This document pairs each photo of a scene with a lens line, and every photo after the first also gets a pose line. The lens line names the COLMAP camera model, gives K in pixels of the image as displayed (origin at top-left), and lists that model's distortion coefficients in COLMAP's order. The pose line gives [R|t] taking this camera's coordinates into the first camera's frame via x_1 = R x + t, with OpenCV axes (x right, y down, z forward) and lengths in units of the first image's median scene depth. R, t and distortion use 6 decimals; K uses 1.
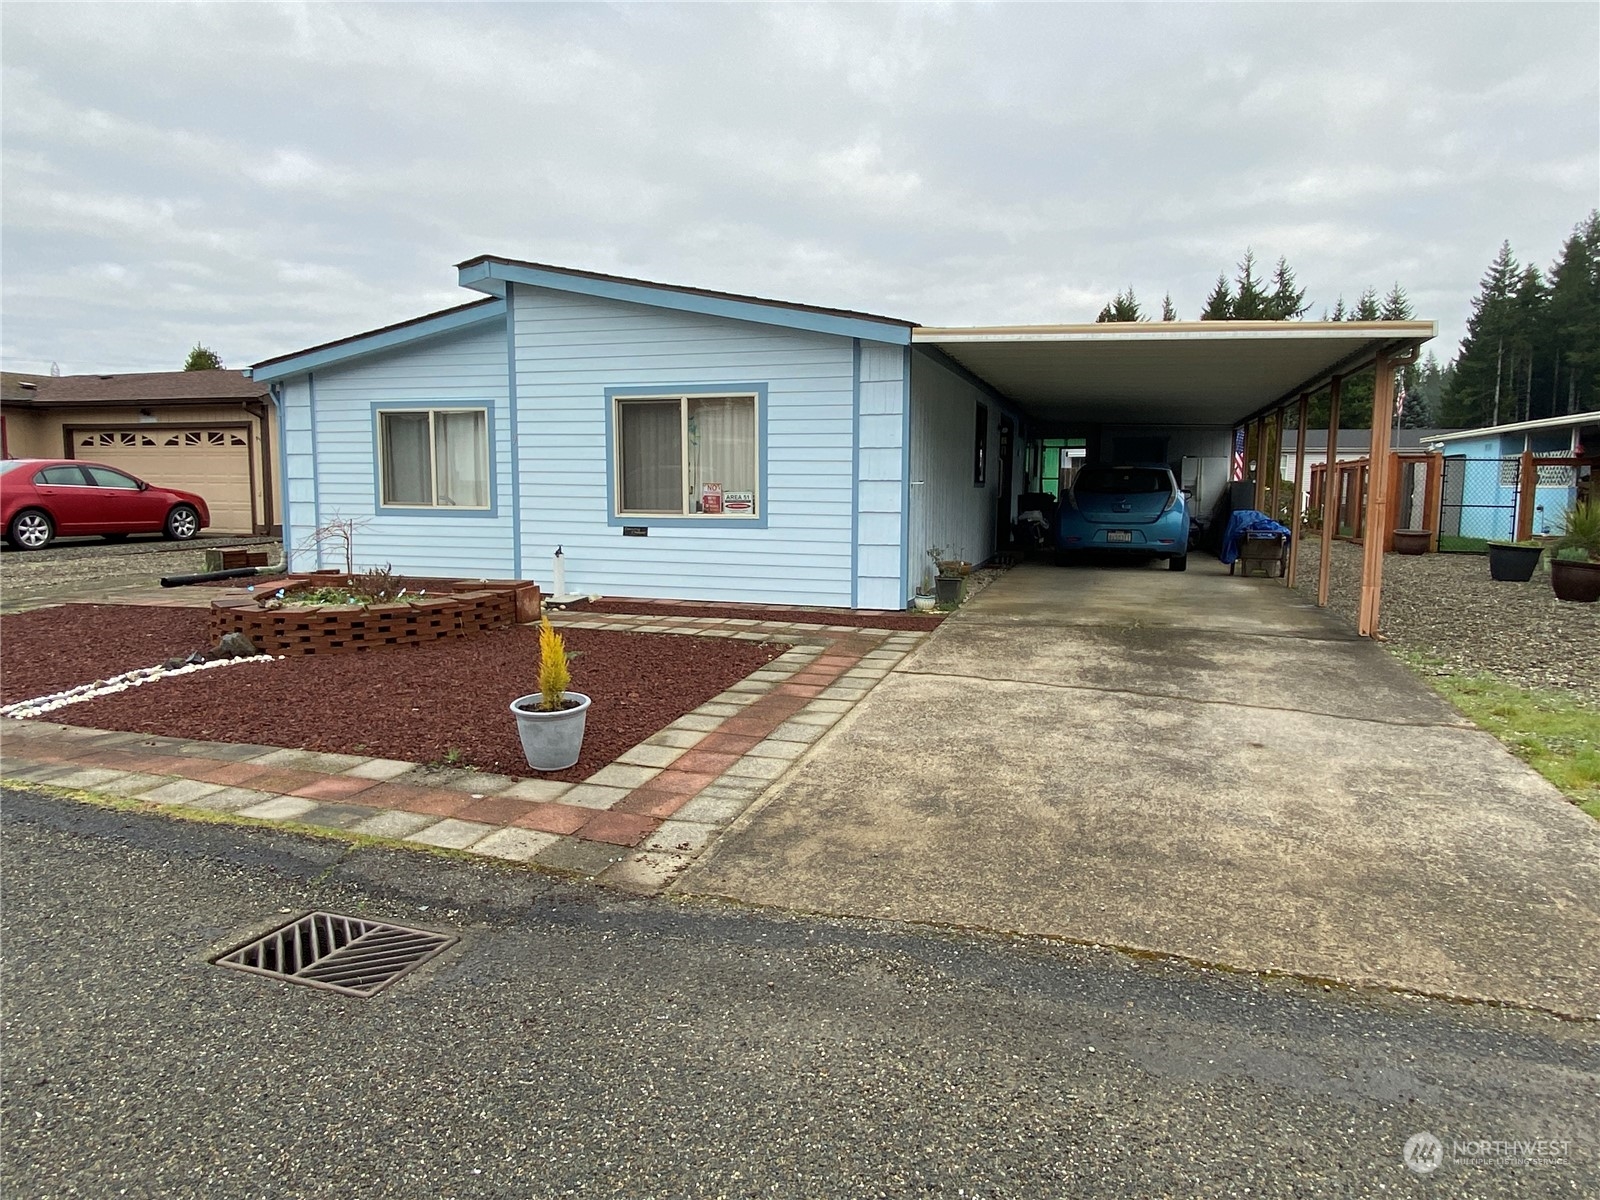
lens RADIAL K [[1043.8, 0, 800.0], [0, 1043.8, 600.0], [0, 0, 1]] dist [0.018428, -0.000432]
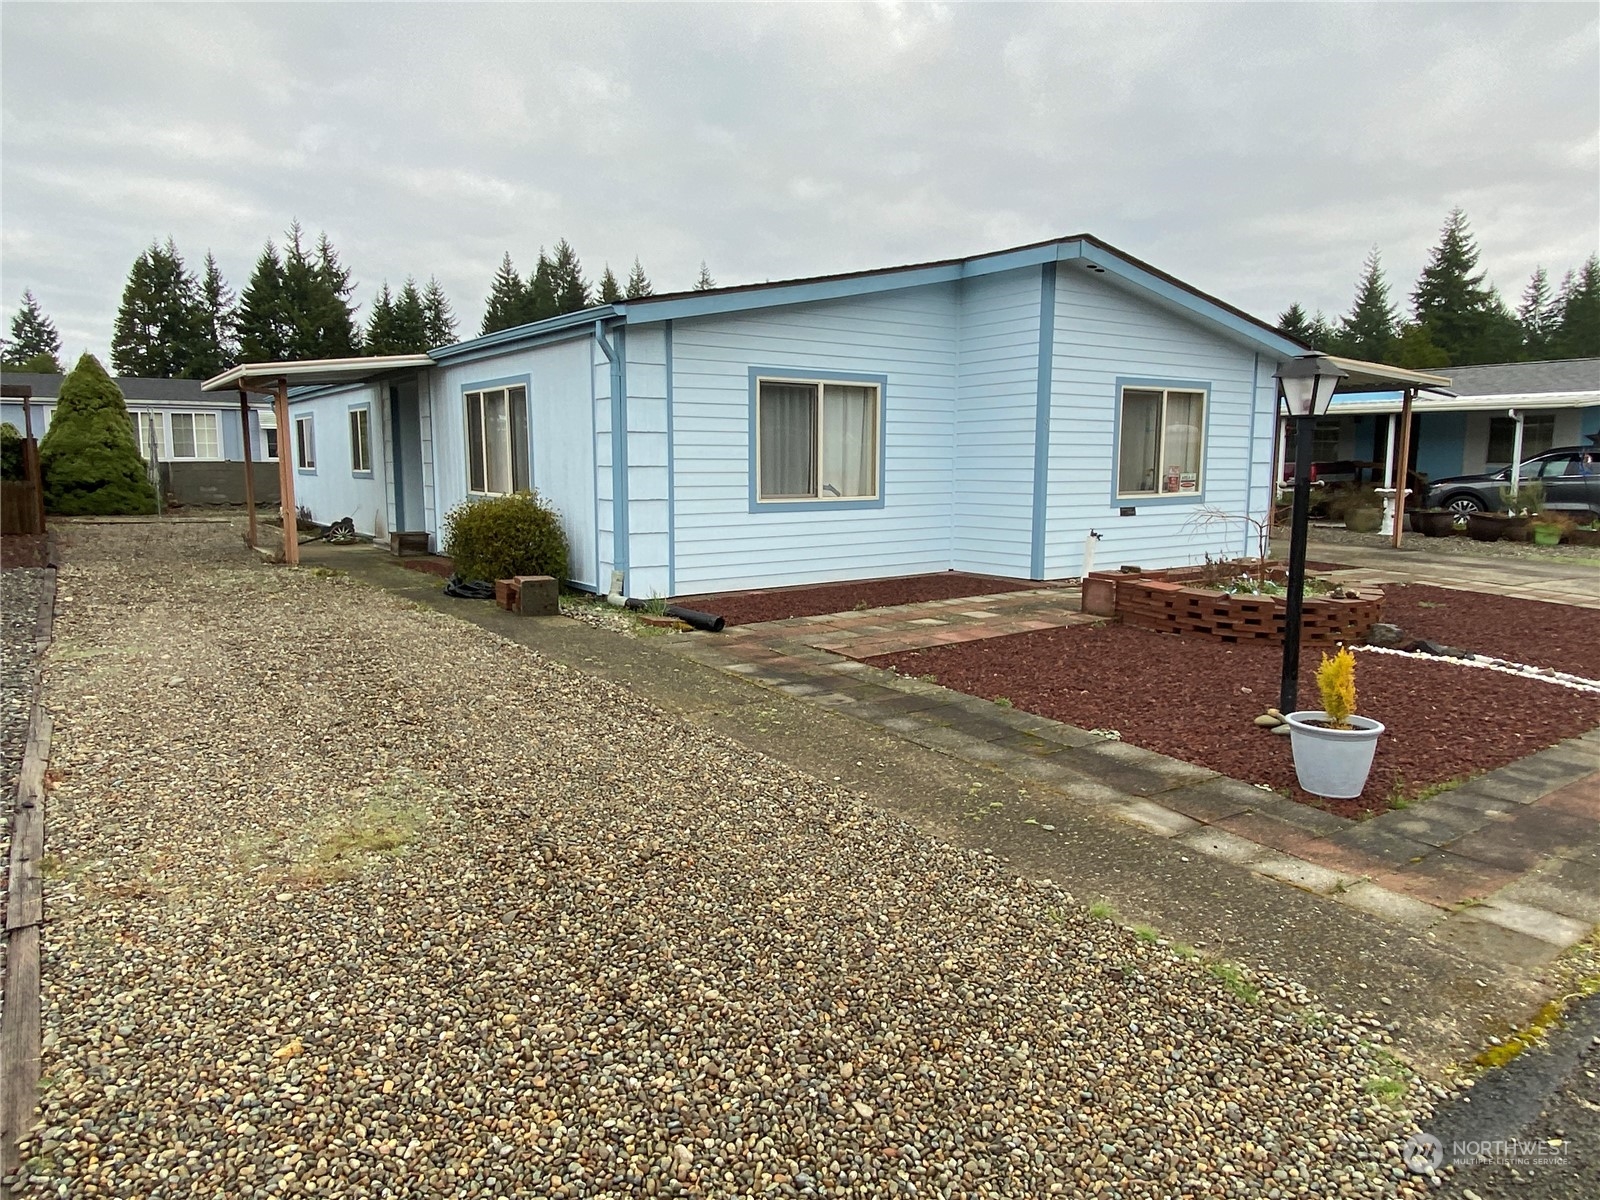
lens RADIAL K [[1043.8, 0, 800.0], [0, 1043.8, 600.0], [0, 0, 1]] dist [0.018428, -0.000432]
pose [[0.590079, -0.113211, 0.799369, -1.220776], [0.095285, 0.992965, 0.070291, -0.082050], [-0.801703, 0.034690, 0.596715, 0.618479]]
